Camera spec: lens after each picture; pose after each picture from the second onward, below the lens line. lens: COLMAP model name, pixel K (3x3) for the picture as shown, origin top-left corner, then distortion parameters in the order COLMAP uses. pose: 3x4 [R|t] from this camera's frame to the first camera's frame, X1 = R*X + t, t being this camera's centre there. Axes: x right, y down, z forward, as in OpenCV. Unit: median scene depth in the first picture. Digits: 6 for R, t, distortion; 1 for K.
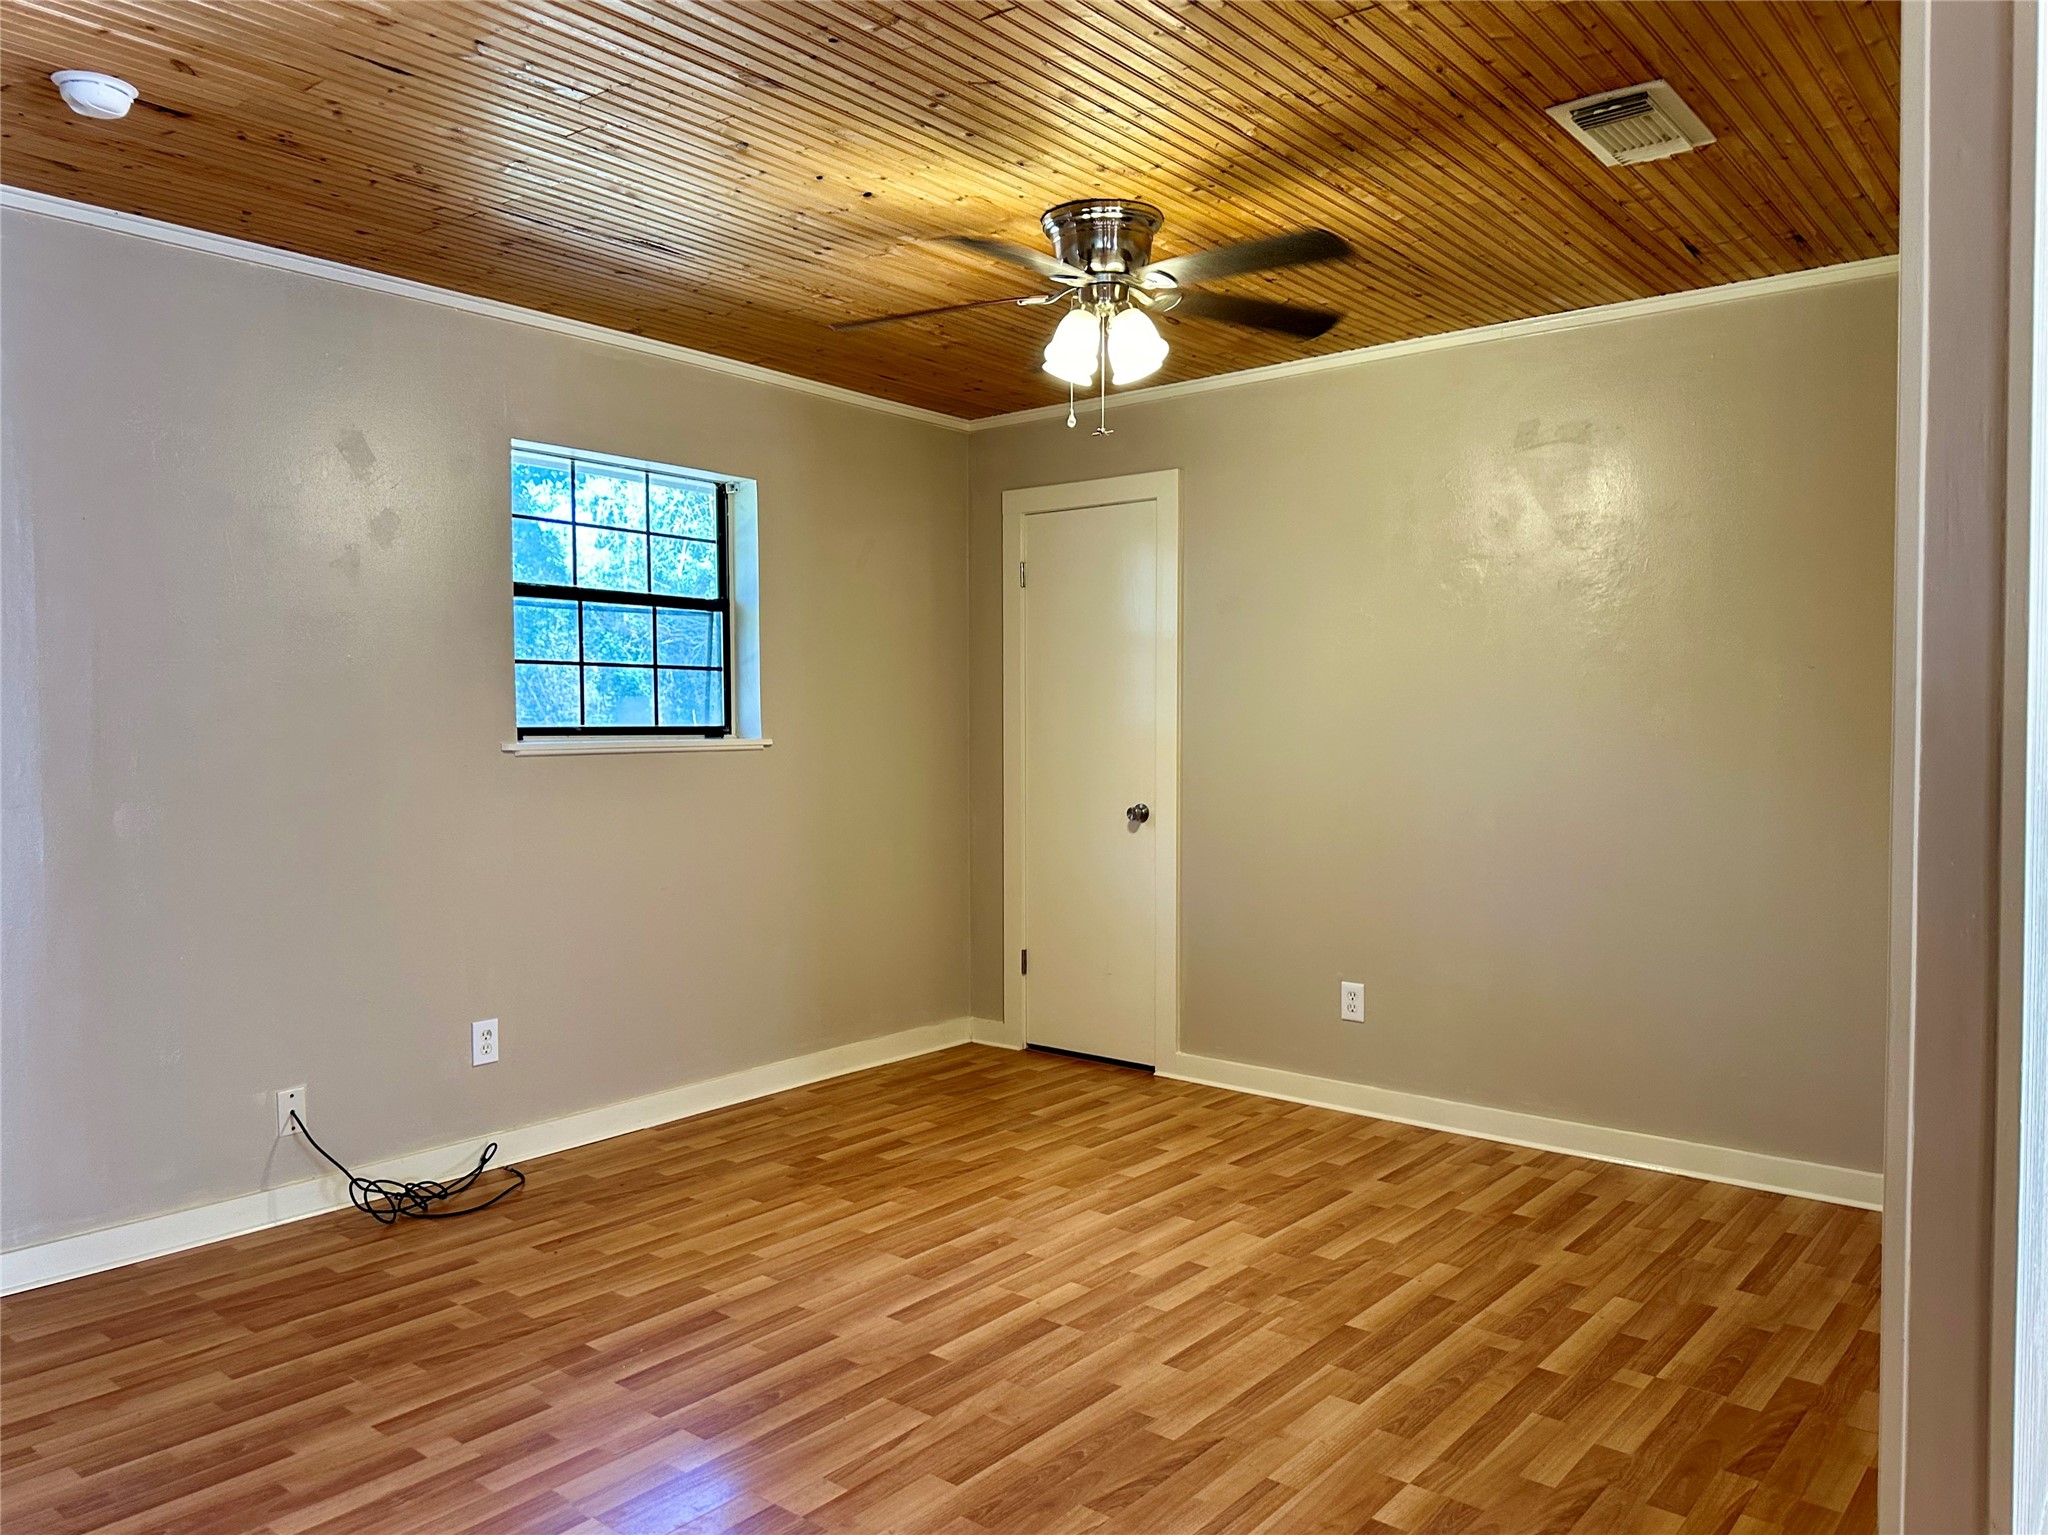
lens RADIAL K [[1492.0, 0, 1024.0], [0, 1492.0, 767.5], [0, 0, 1]] dist [0.158990, -0.243828]
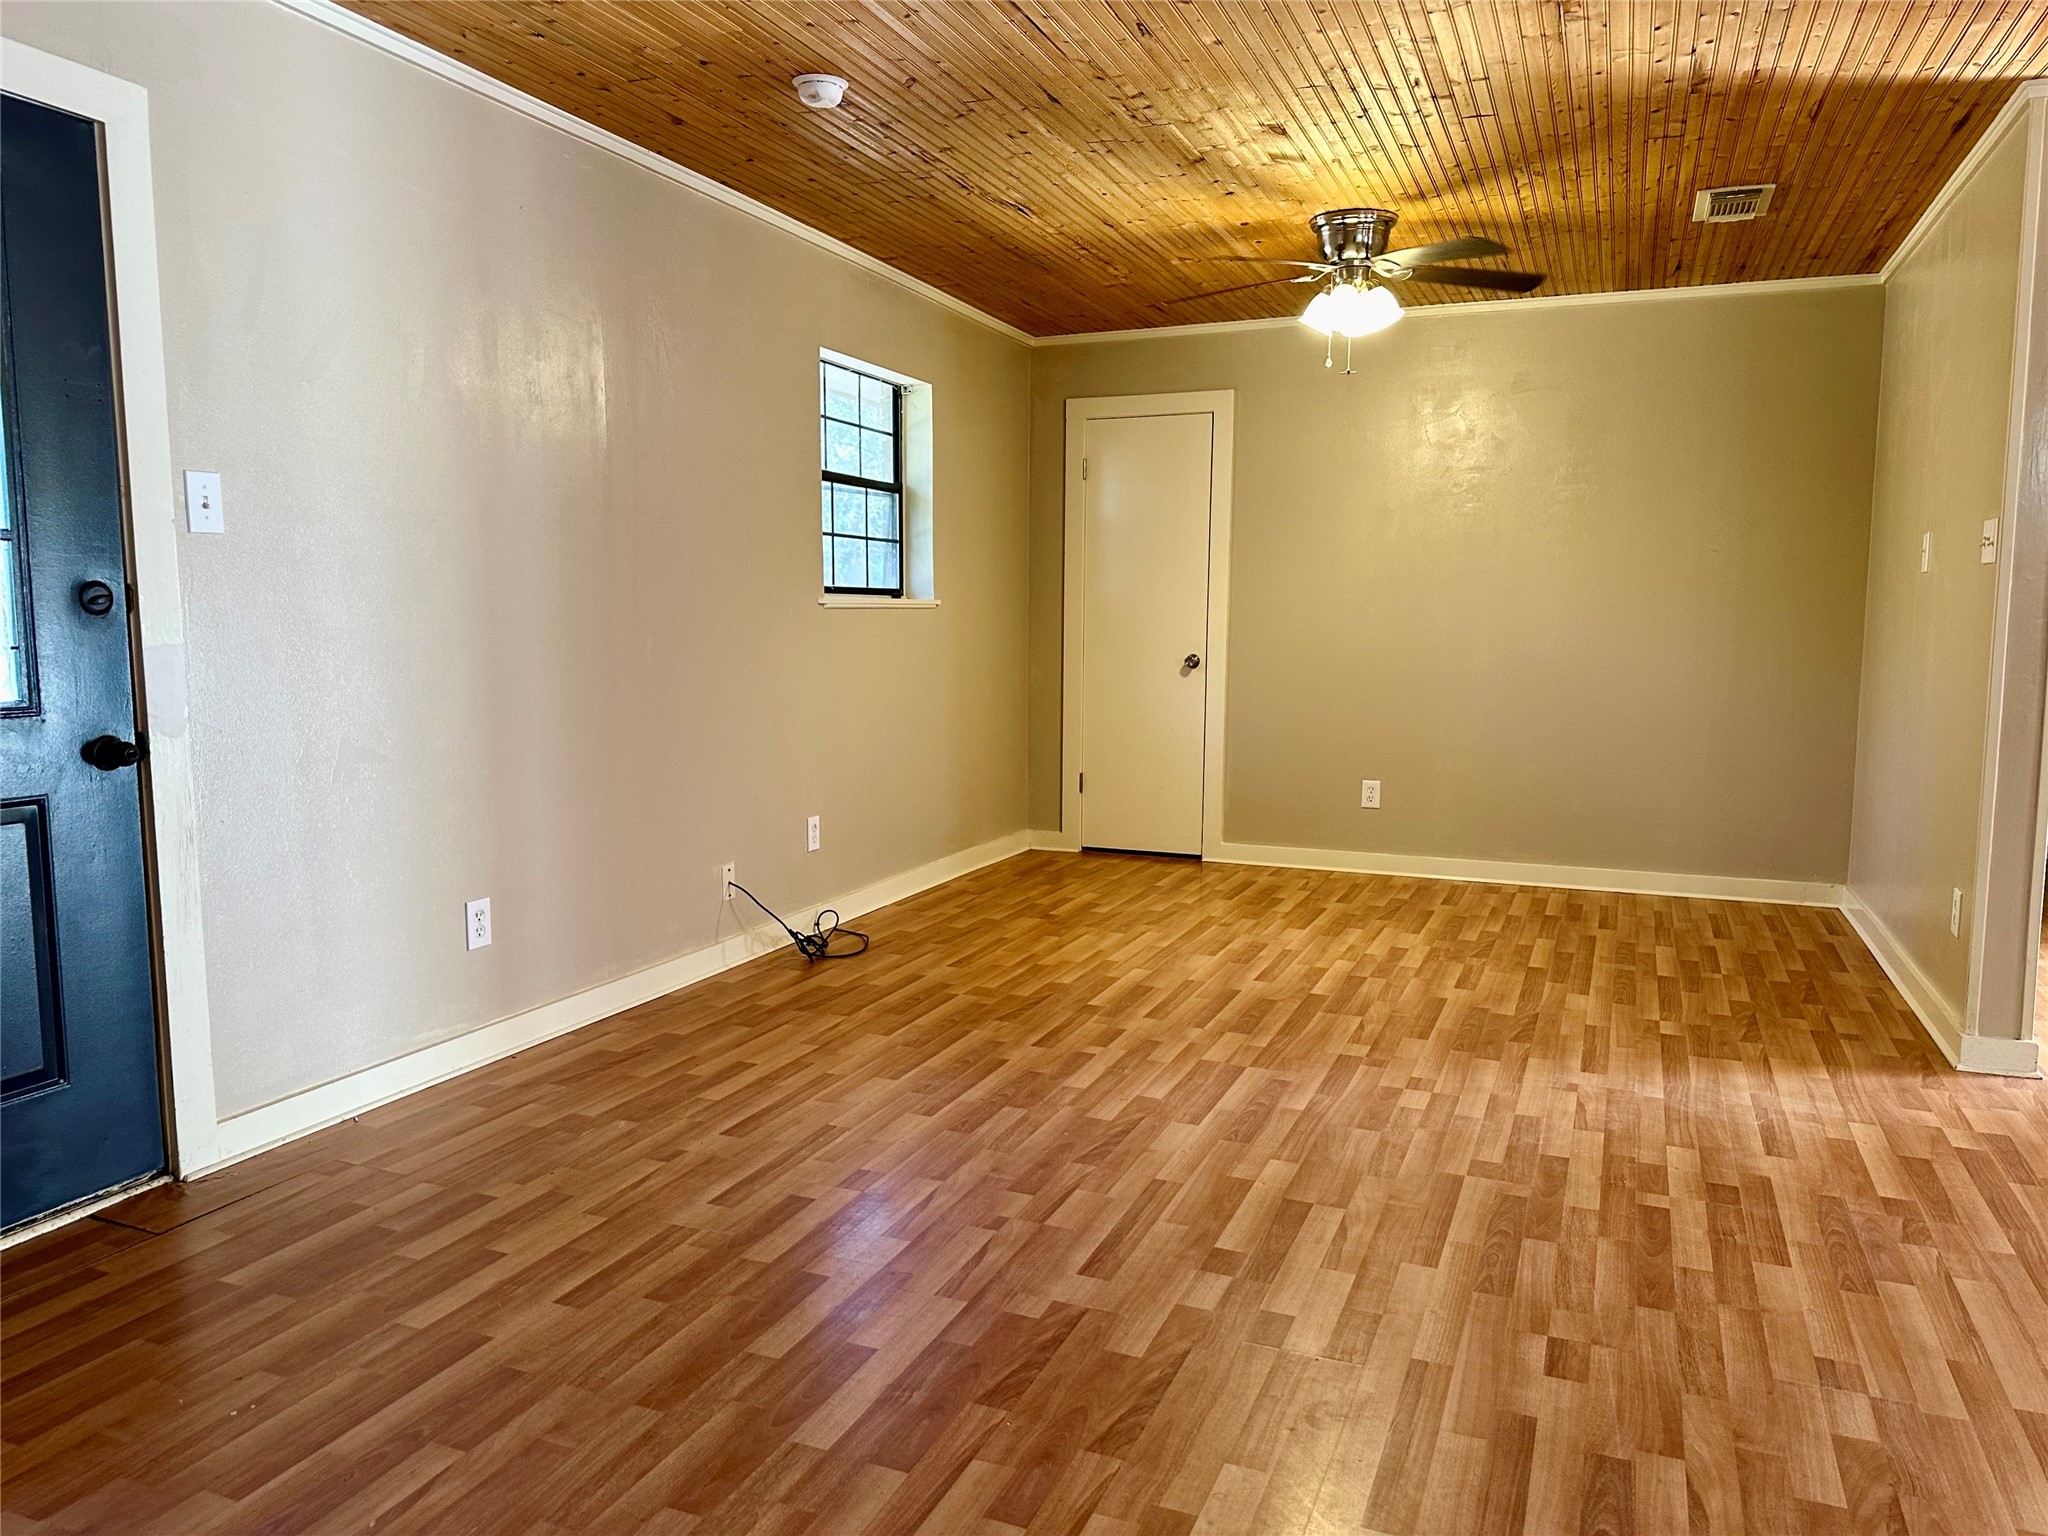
lens RADIAL K [[1492.0, 0, 1024.0], [0, 1492.0, 768.0], [0, 0, 1]] dist [0.158990, -0.243828]
pose [[0.956696, -0.024497, 0.290056, -0.638667], [0.003495, 0.997347, 0.072703, 0.041303], [-0.291067, -0.068541, 0.954244, -0.281062]]
